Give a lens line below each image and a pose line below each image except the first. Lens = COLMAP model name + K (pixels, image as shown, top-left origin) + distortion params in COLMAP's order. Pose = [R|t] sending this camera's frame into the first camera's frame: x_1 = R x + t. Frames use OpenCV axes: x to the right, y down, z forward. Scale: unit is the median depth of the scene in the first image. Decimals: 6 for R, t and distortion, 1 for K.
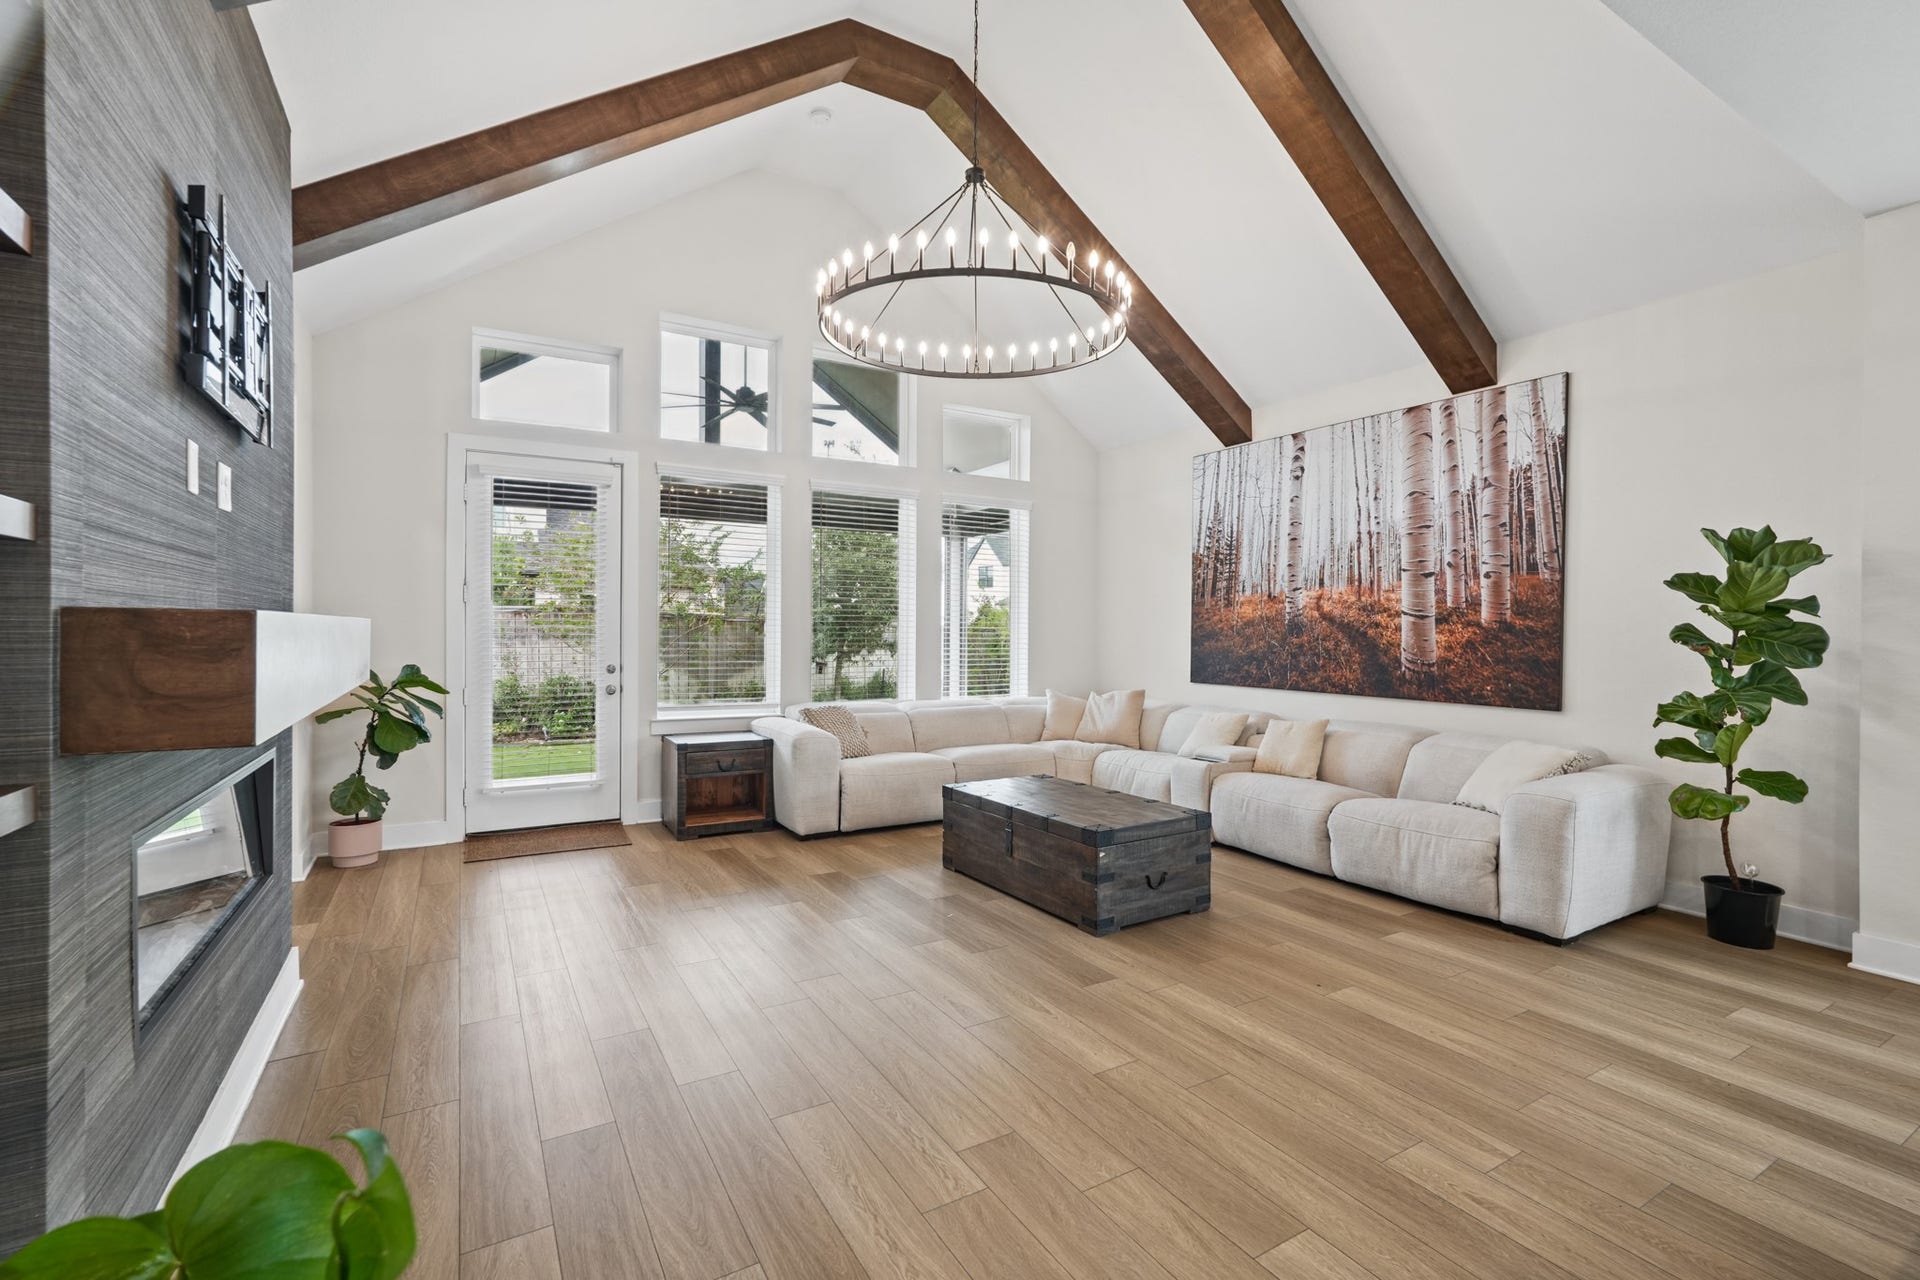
lens RADIAL K [[852.6, 0, 974.7], [0, 852.6, 638.0], [0, 0, 1]] dist [0.000894, 0.000233]
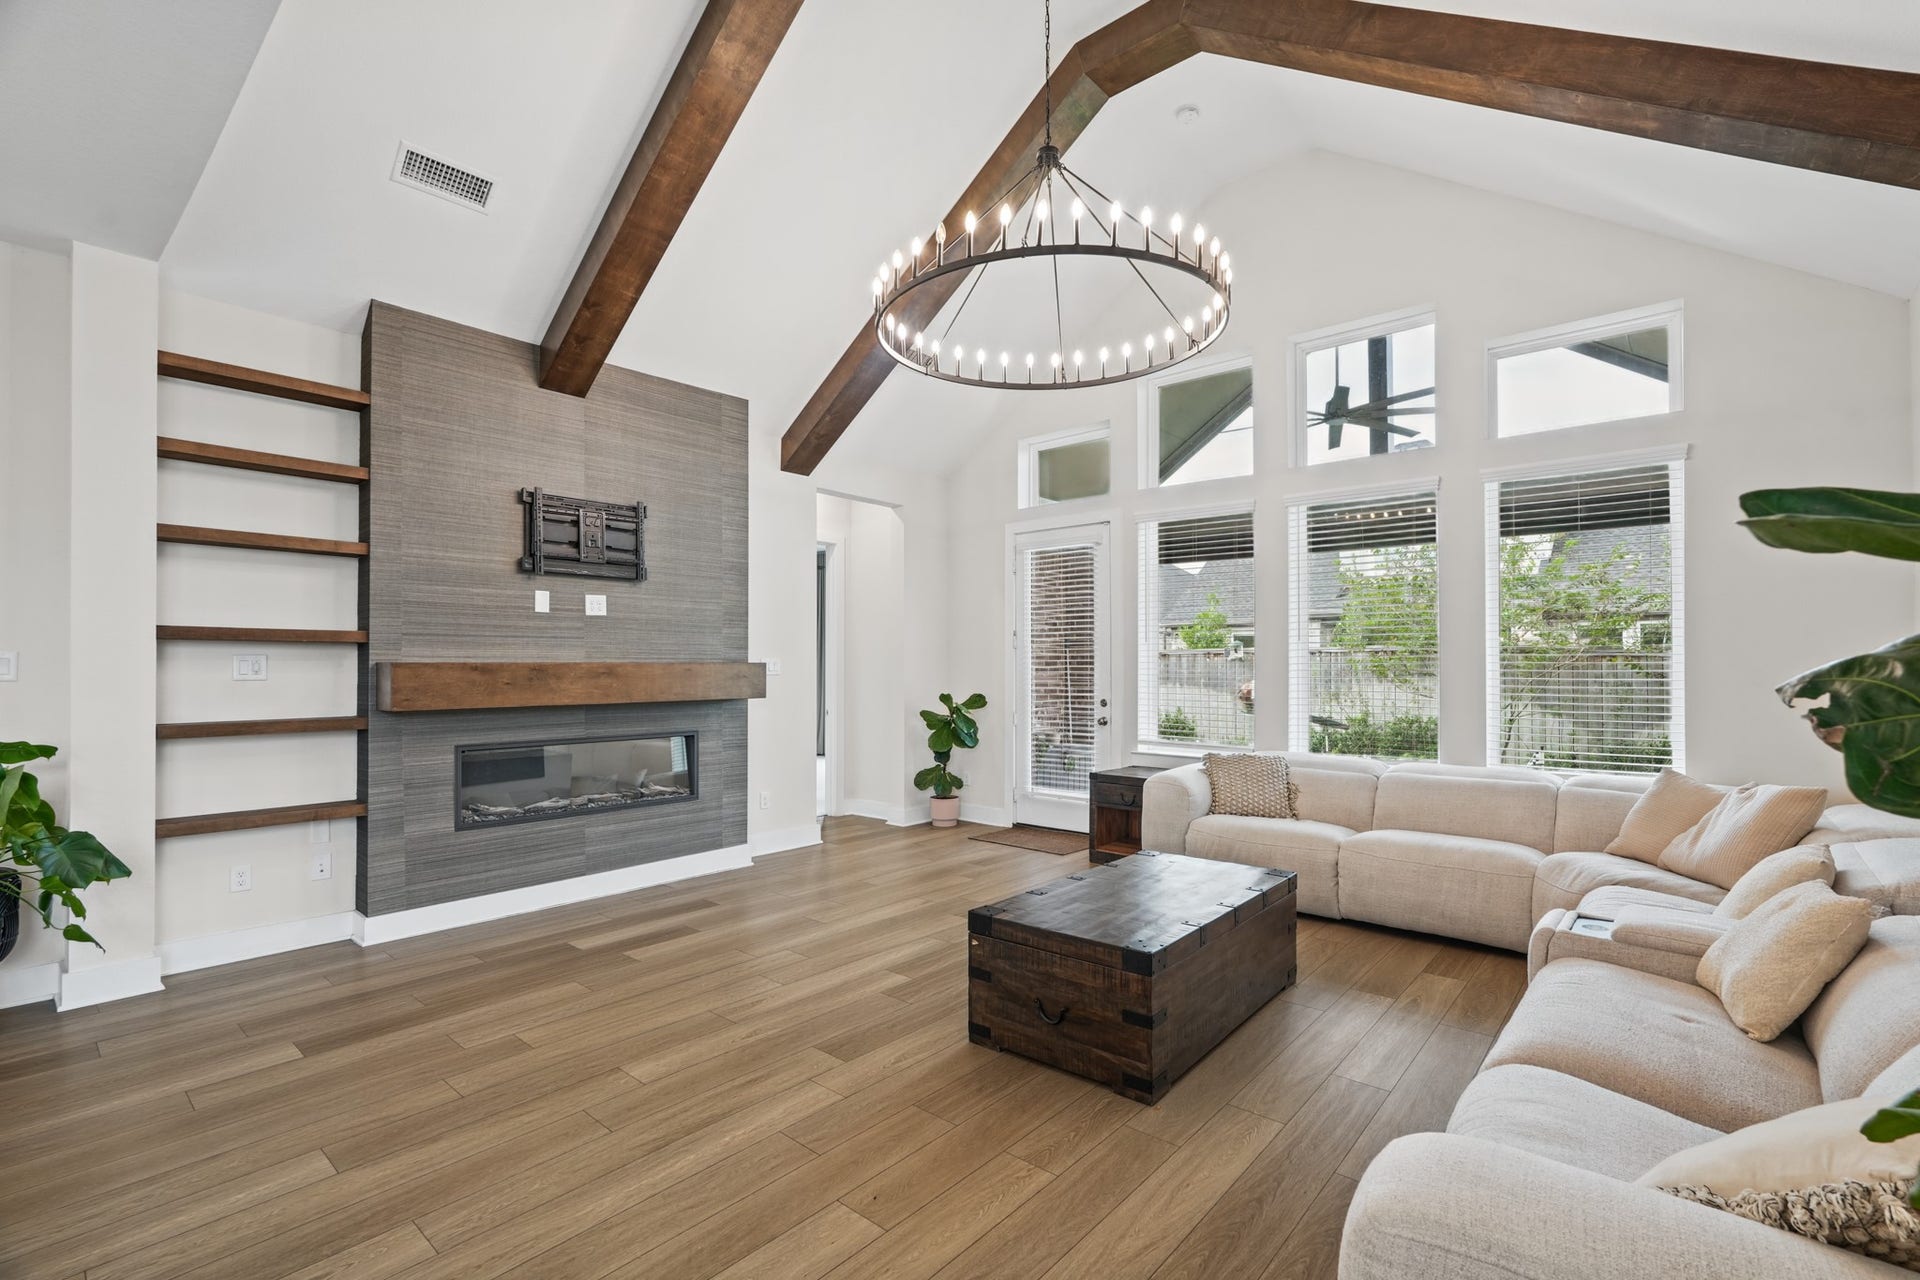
lens RADIAL K [[852.6, 0, 974.7], [0, 852.6, 638.0], [0, 0, 1]] dist [0.000894, 0.000233]
pose [[0.316303, -0.040879, -0.947777, 0.975039], [-0.003228, 0.999019, -0.044167, 0.001934], [0.948653, 0.017030, 0.315861, 0.777325]]
